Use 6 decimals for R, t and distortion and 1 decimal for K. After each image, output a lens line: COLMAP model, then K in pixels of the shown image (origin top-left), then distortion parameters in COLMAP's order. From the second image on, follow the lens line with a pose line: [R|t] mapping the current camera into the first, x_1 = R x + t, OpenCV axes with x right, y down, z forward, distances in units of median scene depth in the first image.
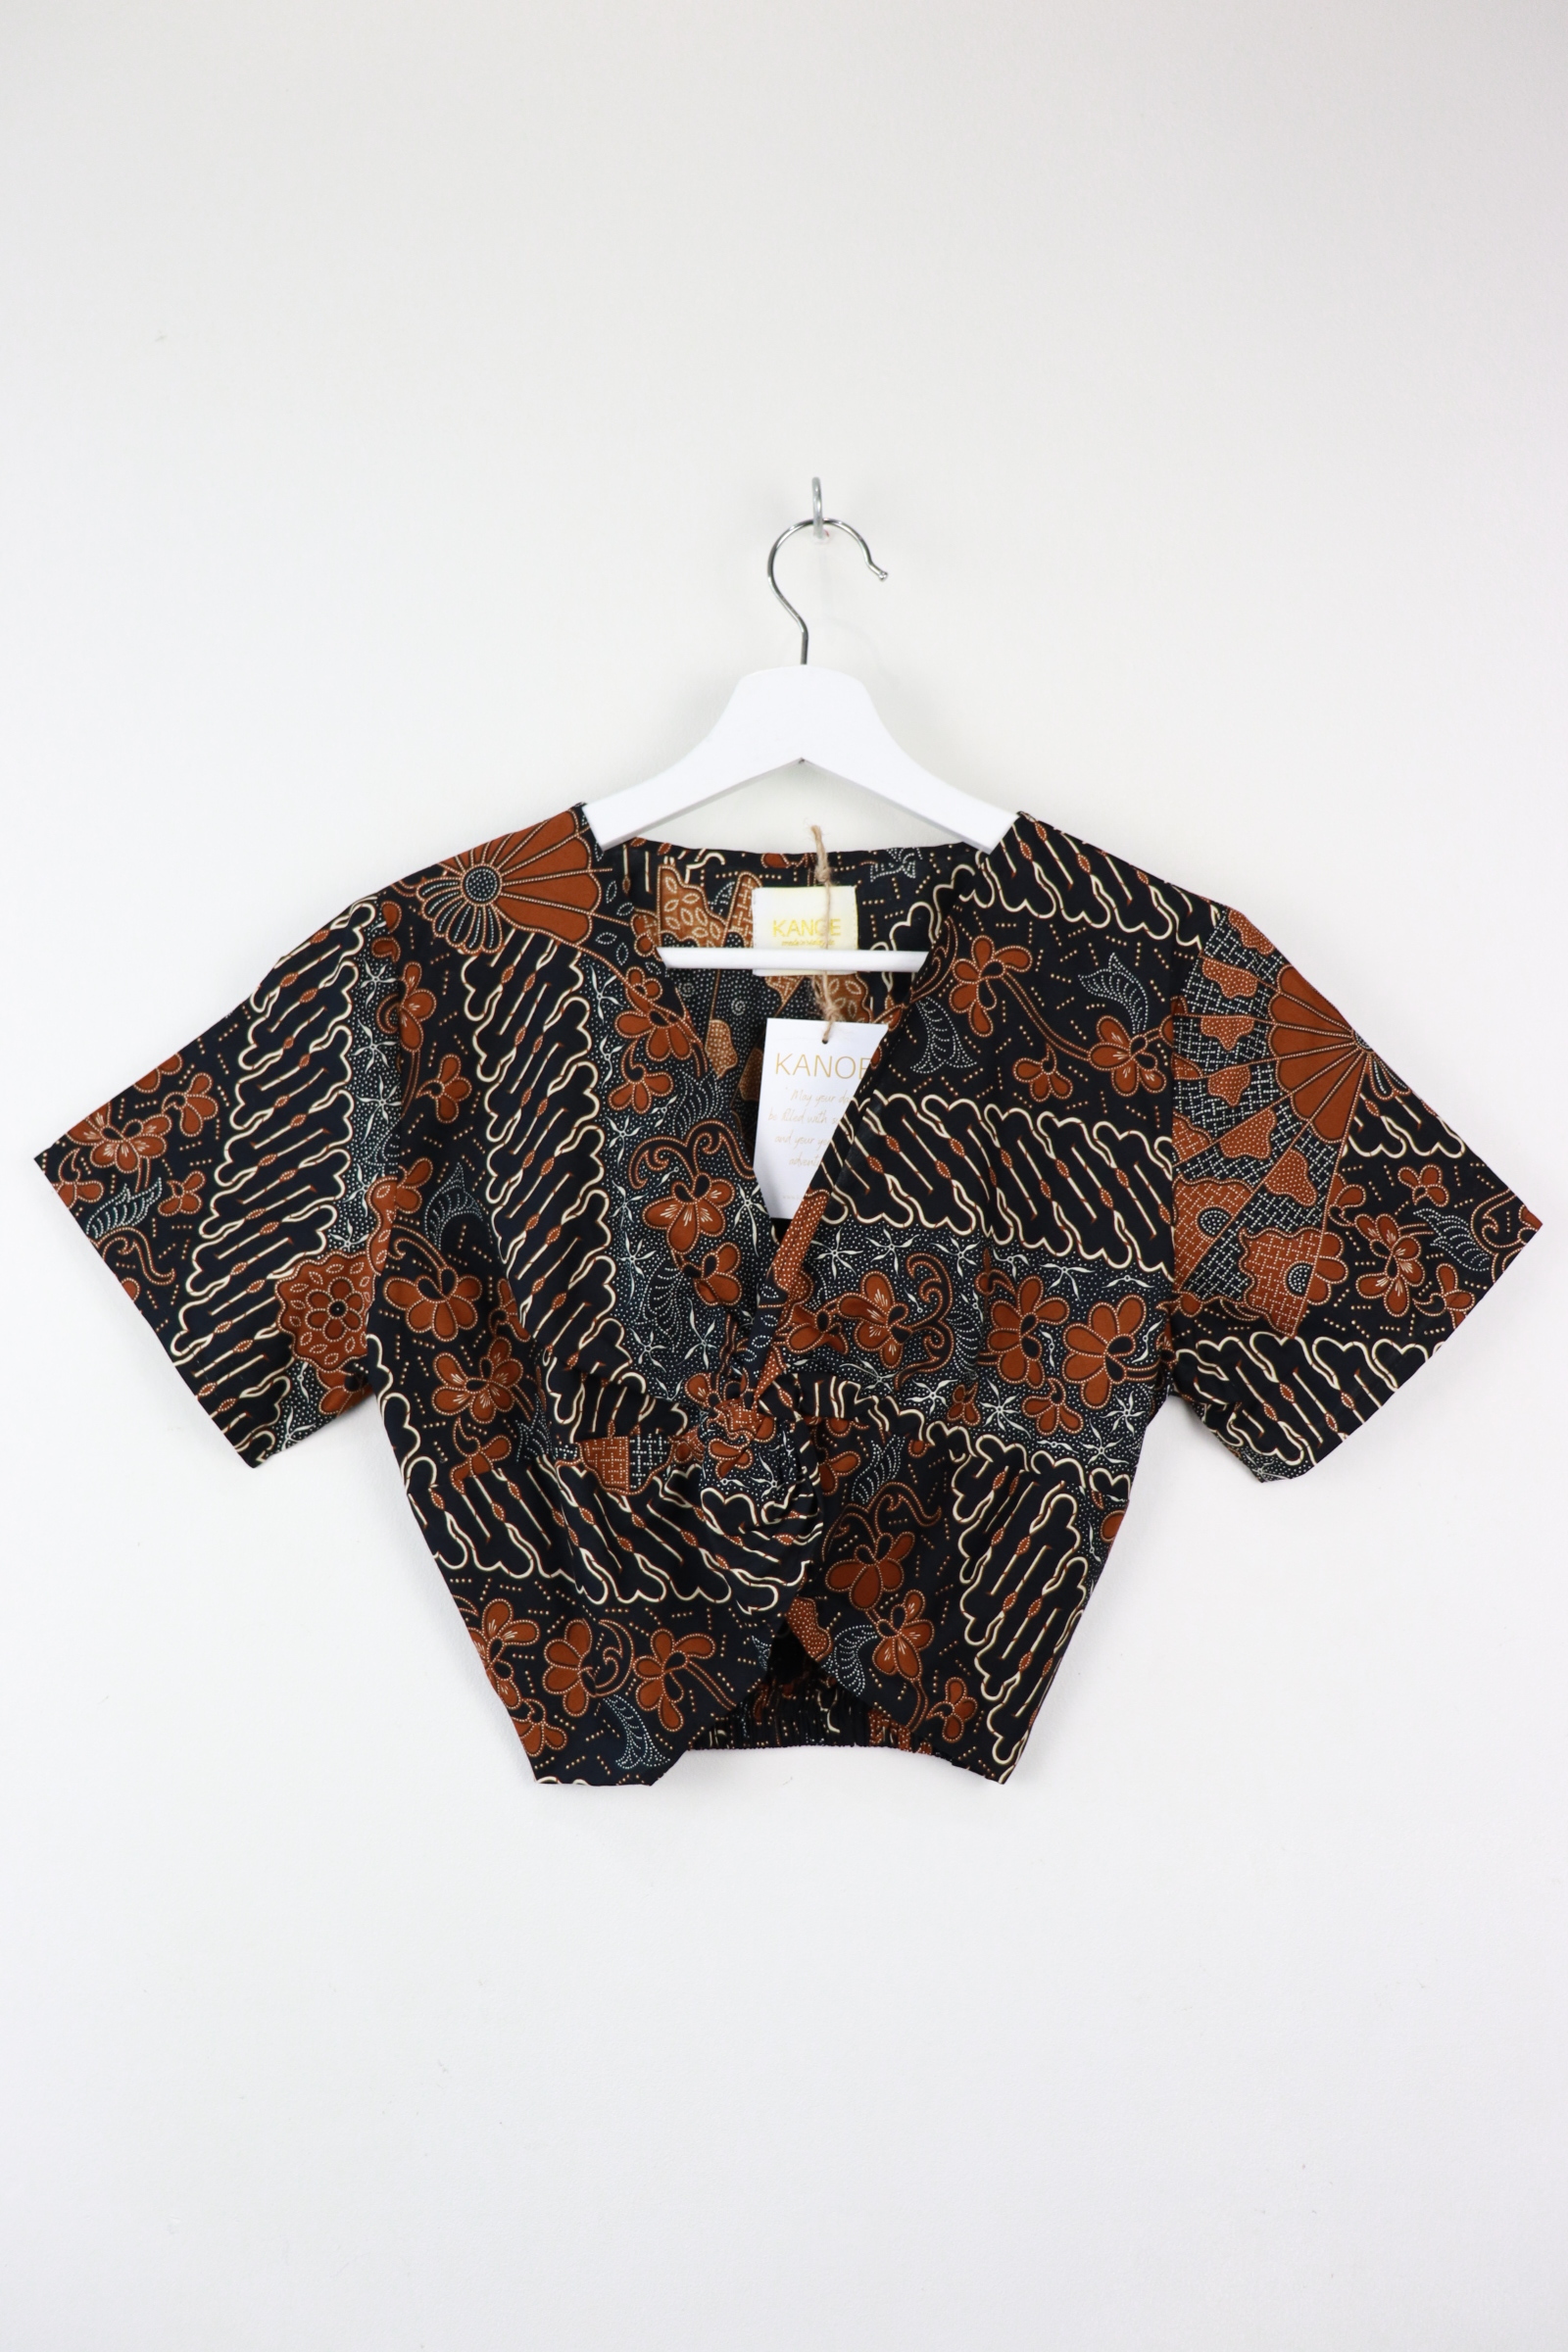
lens RADIAL K [[2322.0, 0, 822.8], [0, 2322.0, 1132.8], [0, 0, 1]] dist [-0.094626, 0.000000]
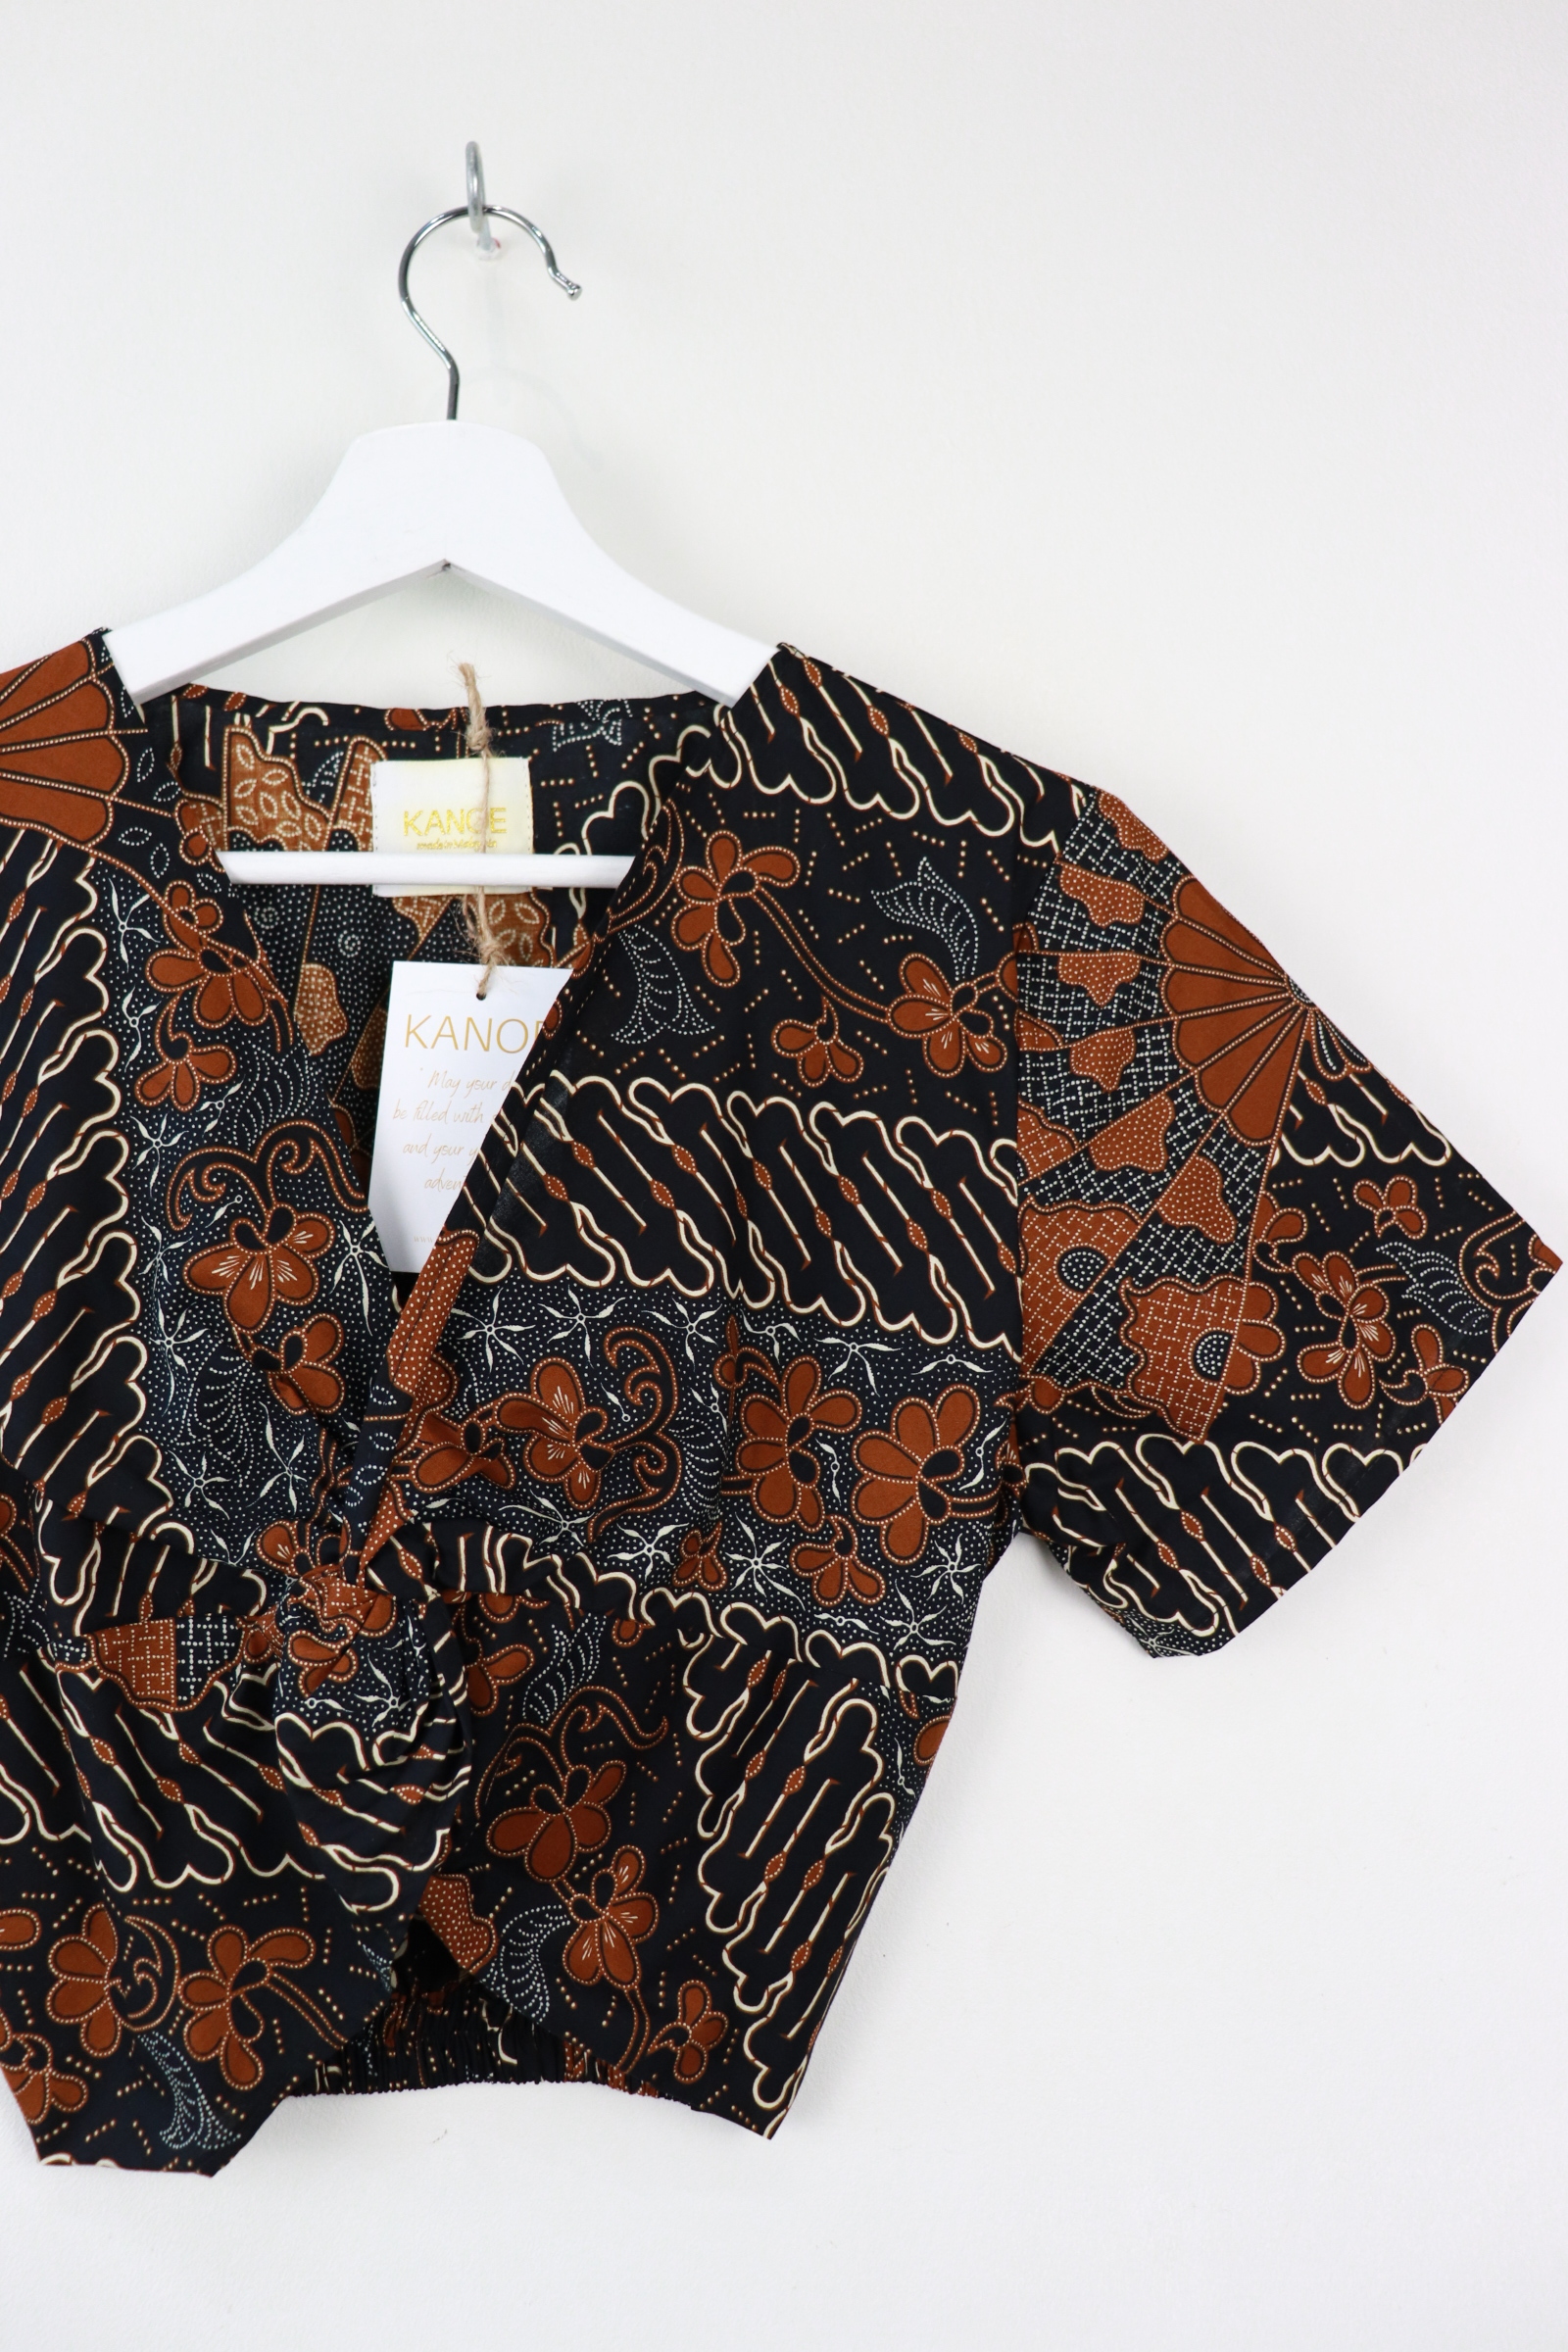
lens RADIAL K [[2322.0, 0, 879.4], [0, 2322.0, 1159.2], [0, 0, 1]] dist [-0.094626, 0.000000]
pose [[0.994110, -0.010932, 0.107821, 0.042233], [0.009154, 0.999814, 0.016978, -0.004023], [-0.107986, -0.015891, 0.994025, 0.357784]]
